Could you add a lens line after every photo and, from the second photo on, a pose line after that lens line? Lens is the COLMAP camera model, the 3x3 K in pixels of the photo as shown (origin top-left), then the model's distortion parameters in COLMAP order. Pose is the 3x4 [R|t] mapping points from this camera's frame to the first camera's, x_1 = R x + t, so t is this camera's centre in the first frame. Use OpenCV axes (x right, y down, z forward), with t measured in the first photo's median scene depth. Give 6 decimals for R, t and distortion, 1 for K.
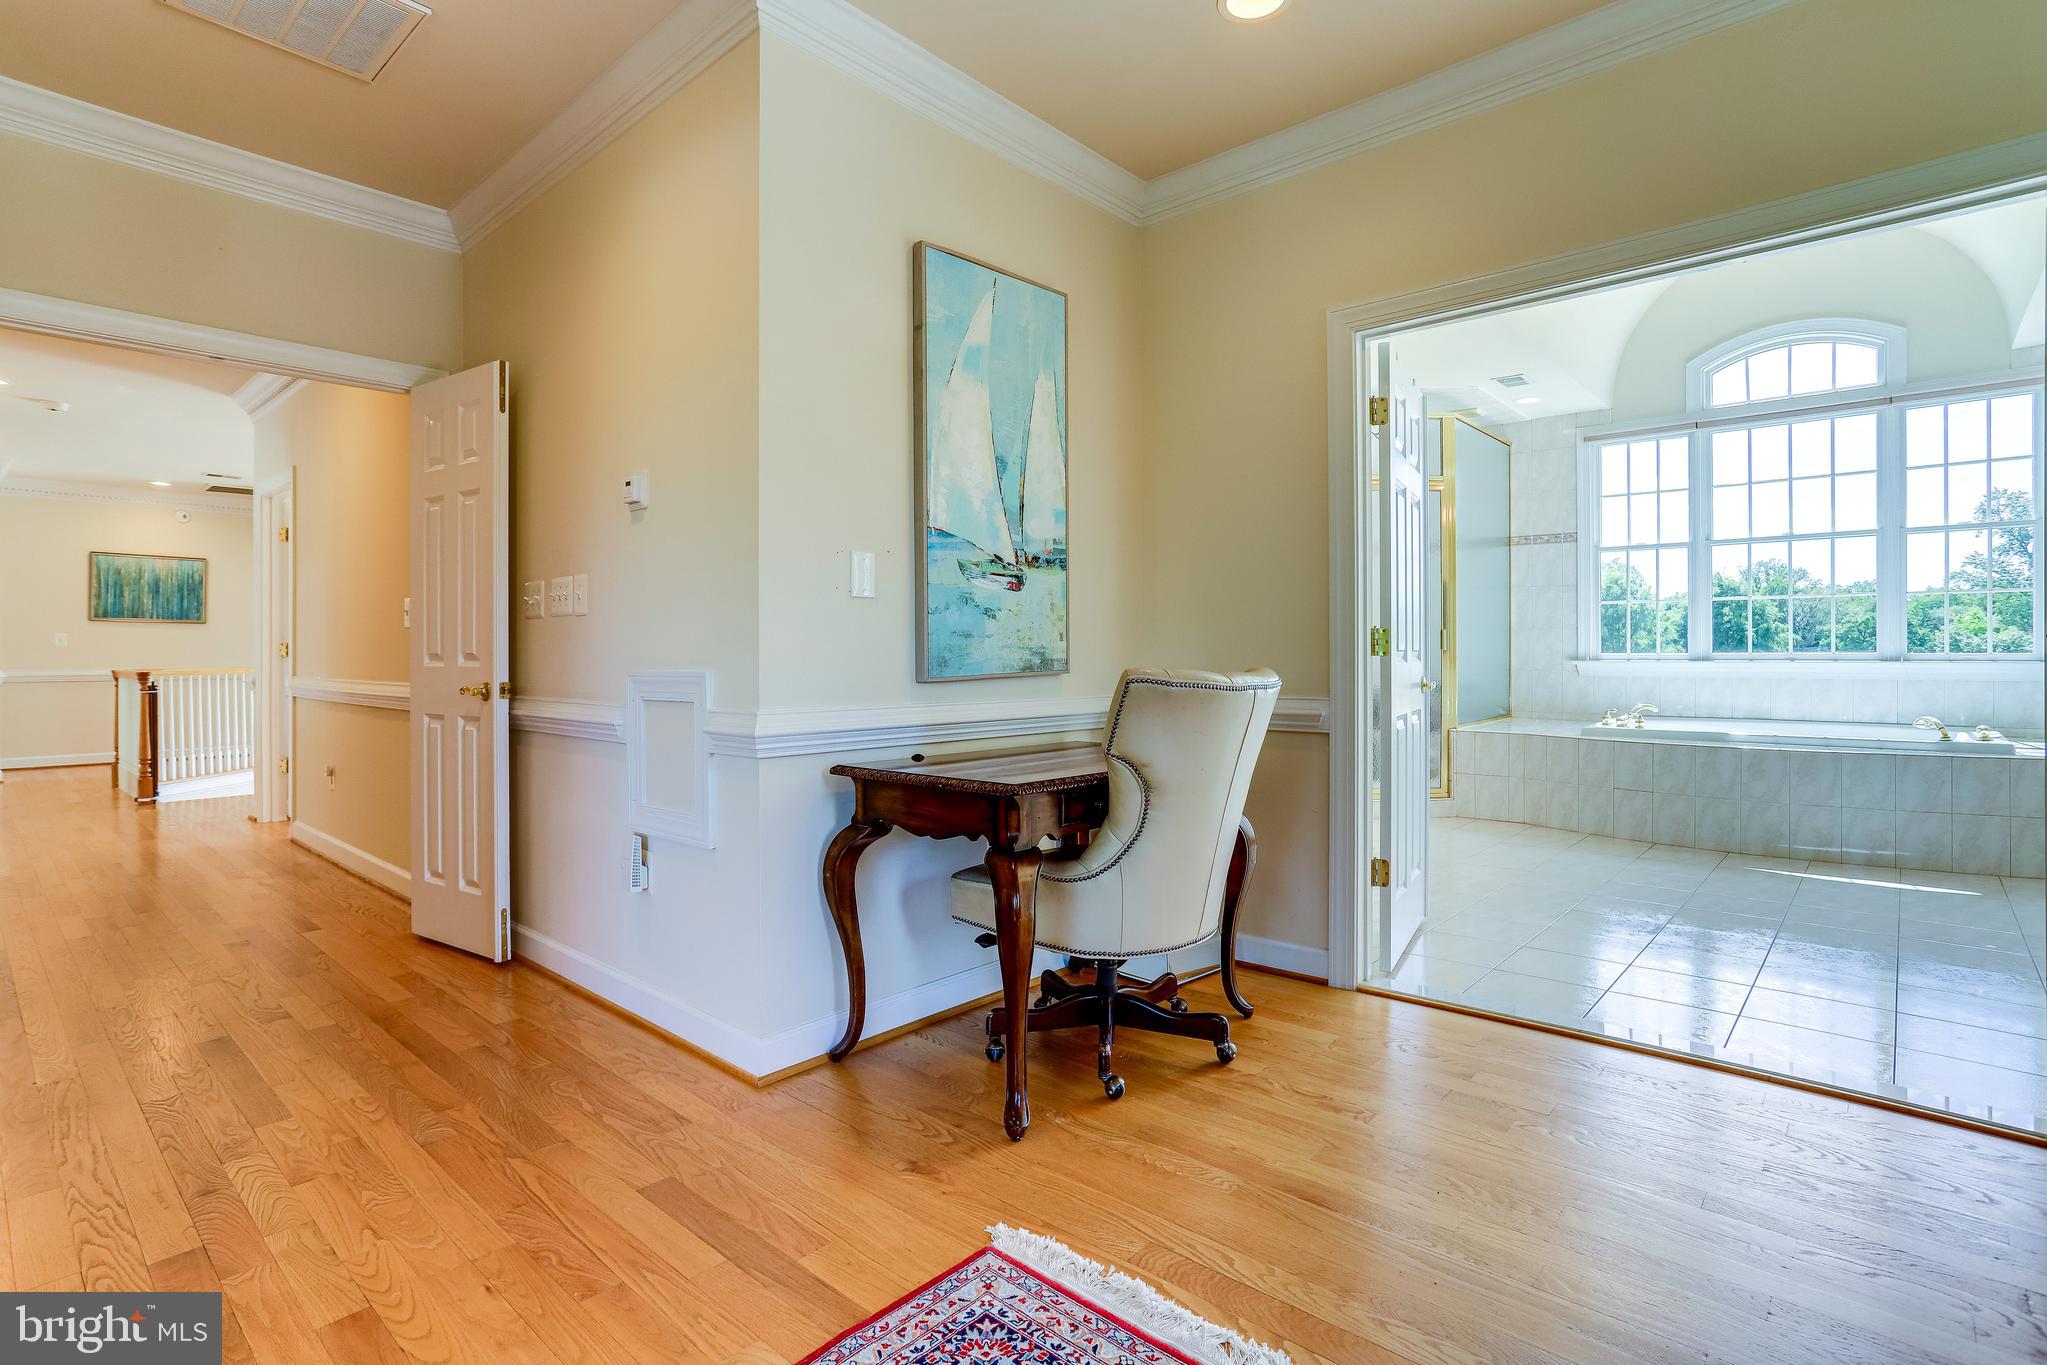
lens RADIAL K [[999.8, 0, 1021.5], [0, 999.8, 658.5], [0, 0, 1]] dist [-0.055711, 0.029837]
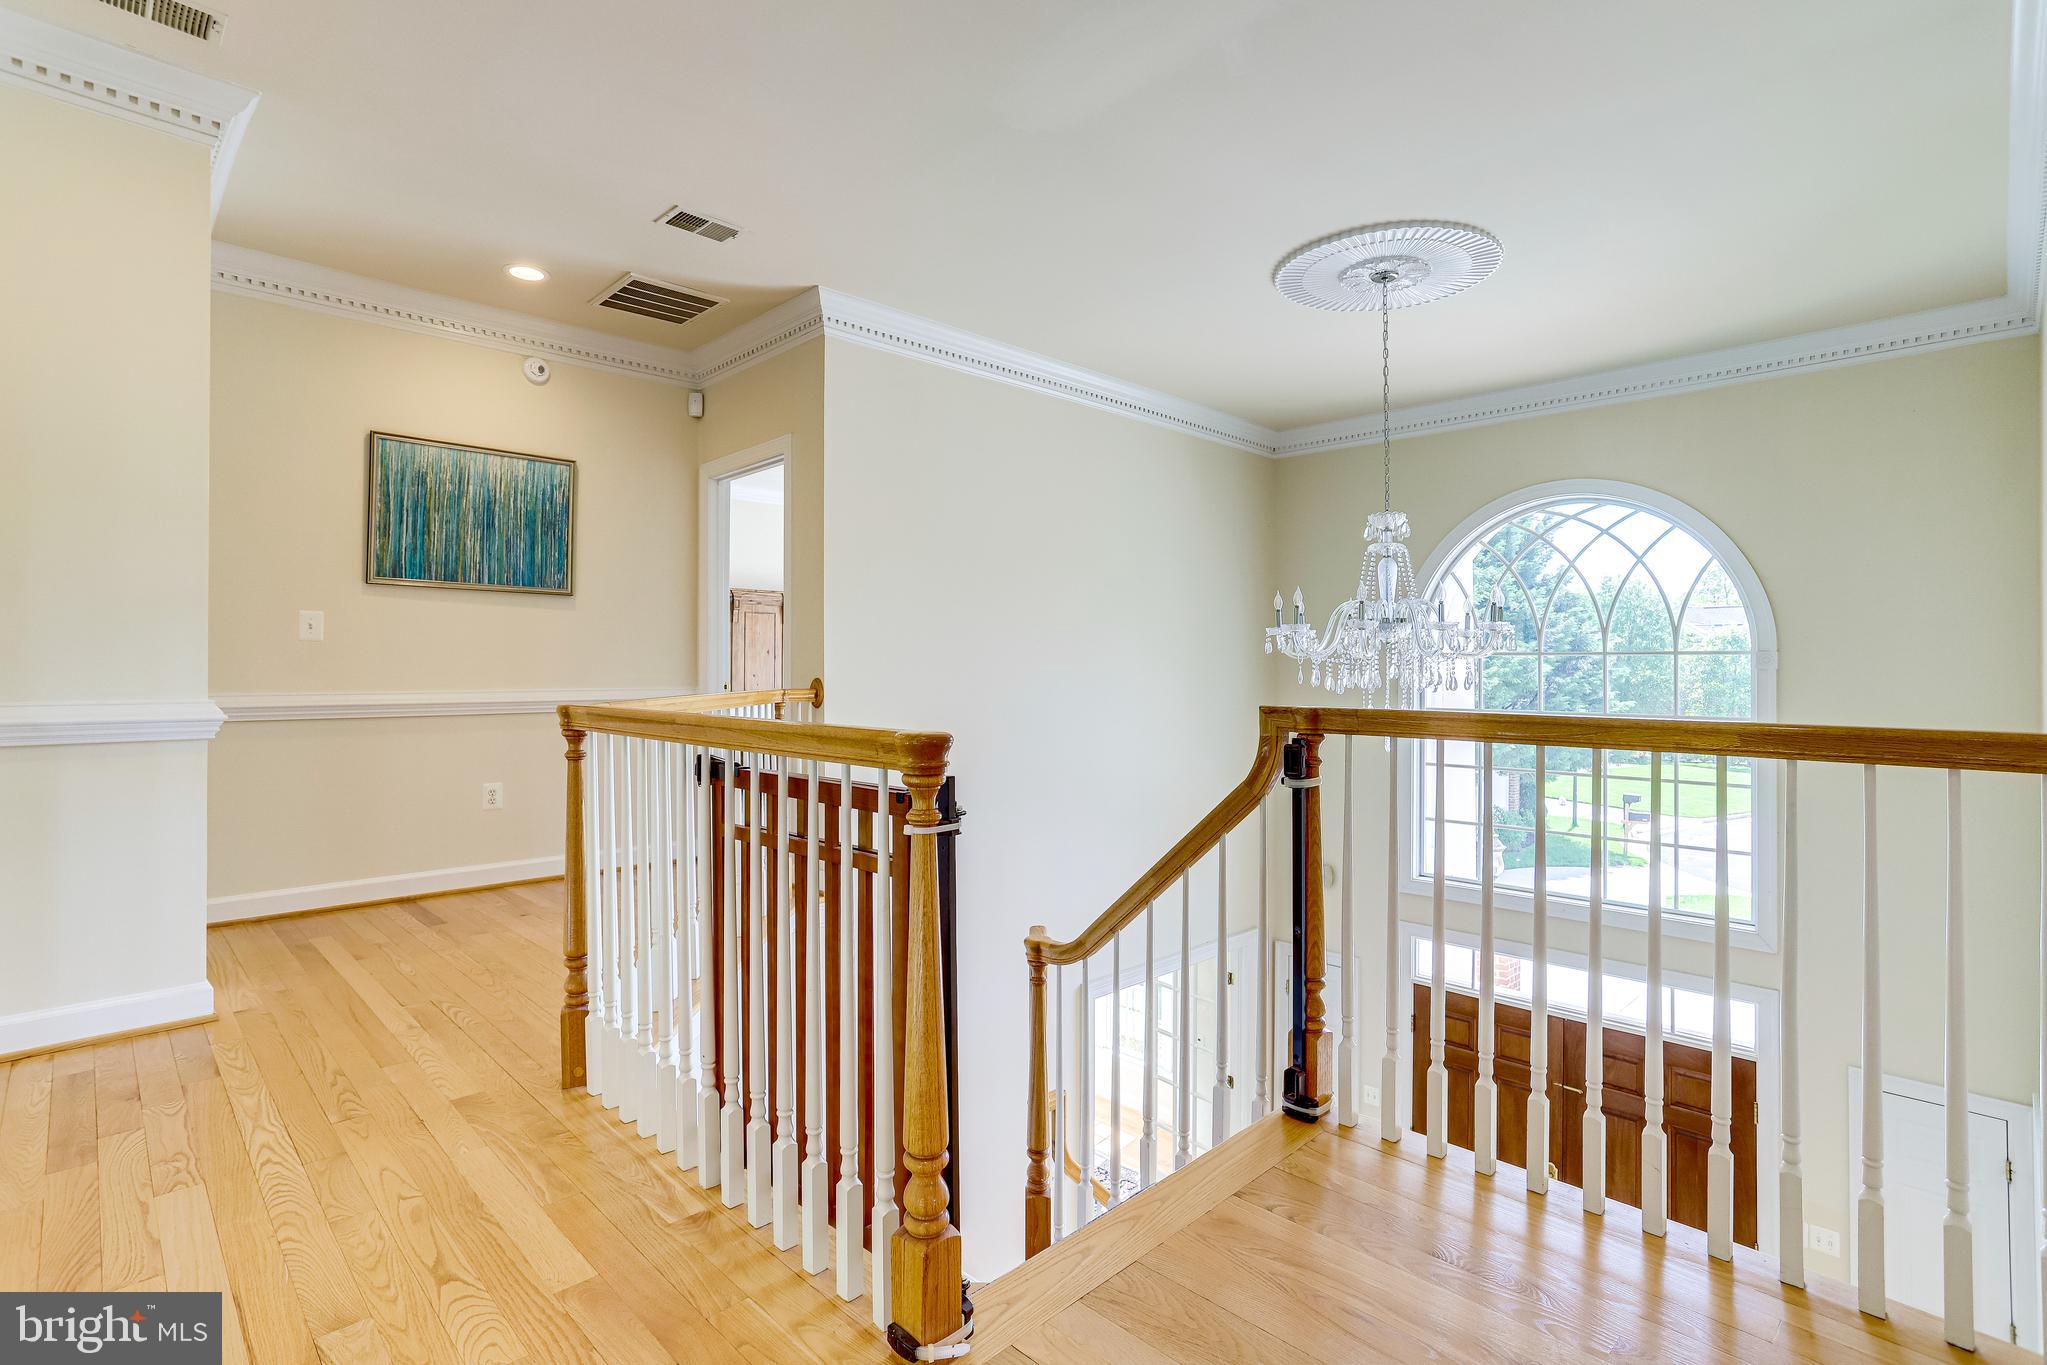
lens RADIAL K [[983.2, 0, 1022.8], [0, 983.2, 667.5], [0, 0, 1]] dist [-0.051940, 0.027348]
pose [[0.998483, 0.003123, -0.054979, -0.628668], [-0.003193, 0.999994, -0.001173, -0.000515], [0.054975, 0.001347, 0.998487, 0.569954]]
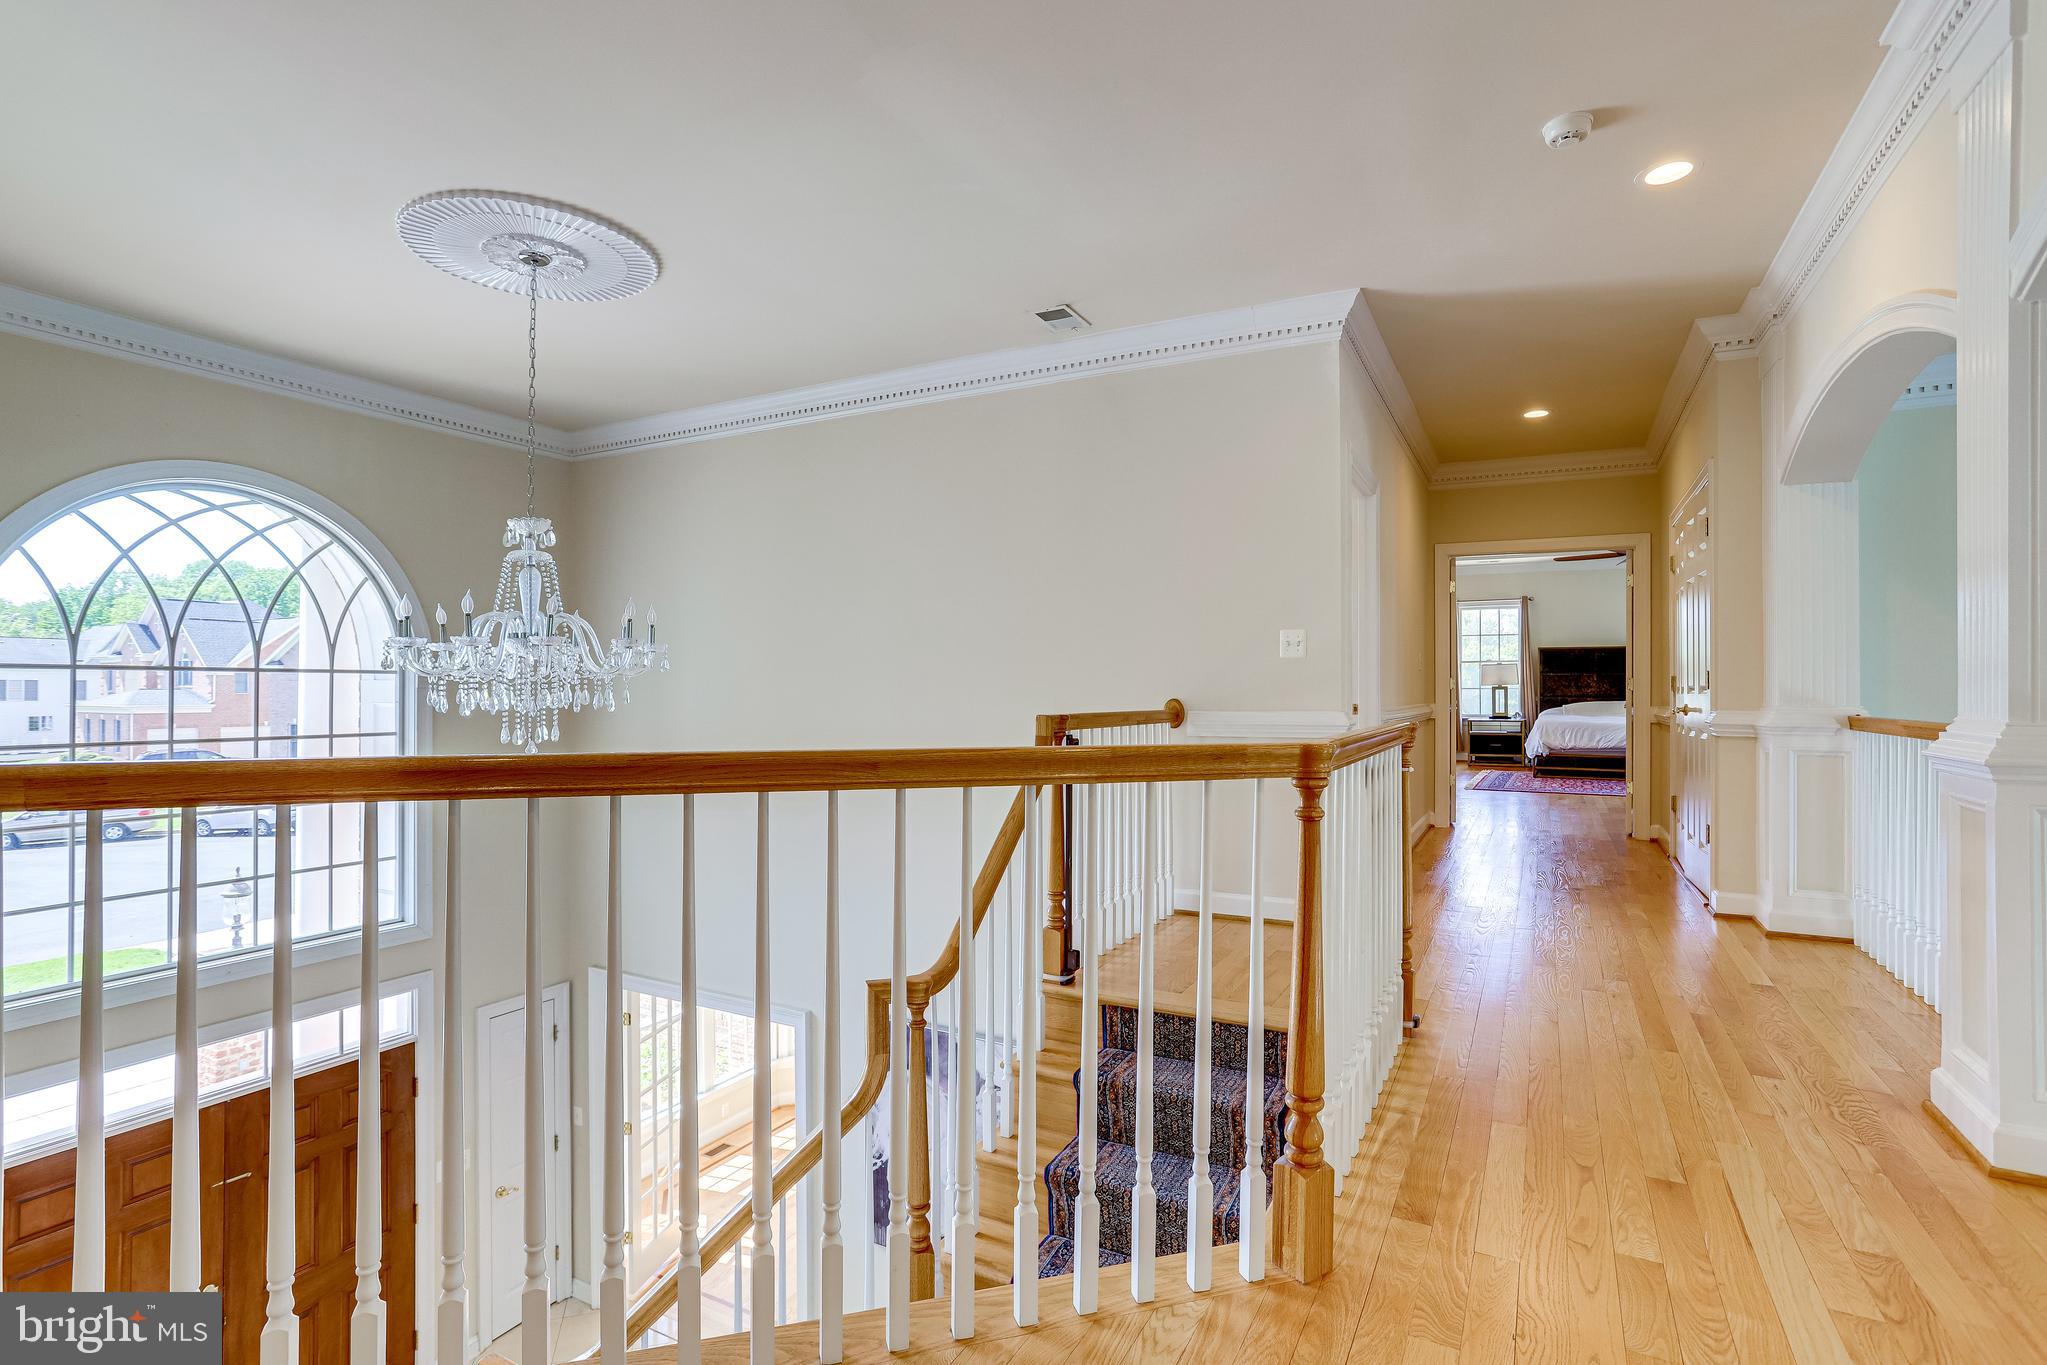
lens RADIAL K [[989.0, 0, 1019.0], [0, 989.0, 685.3], [0, 0, 1]] dist [-0.054710, 0.029889]
pose [[-0.241401, 0.003611, 0.970419, -0.917471], [-0.001117, 0.999991, -0.003999, -0.000716], [-0.970425, -0.002049, -0.241395, 0.906912]]
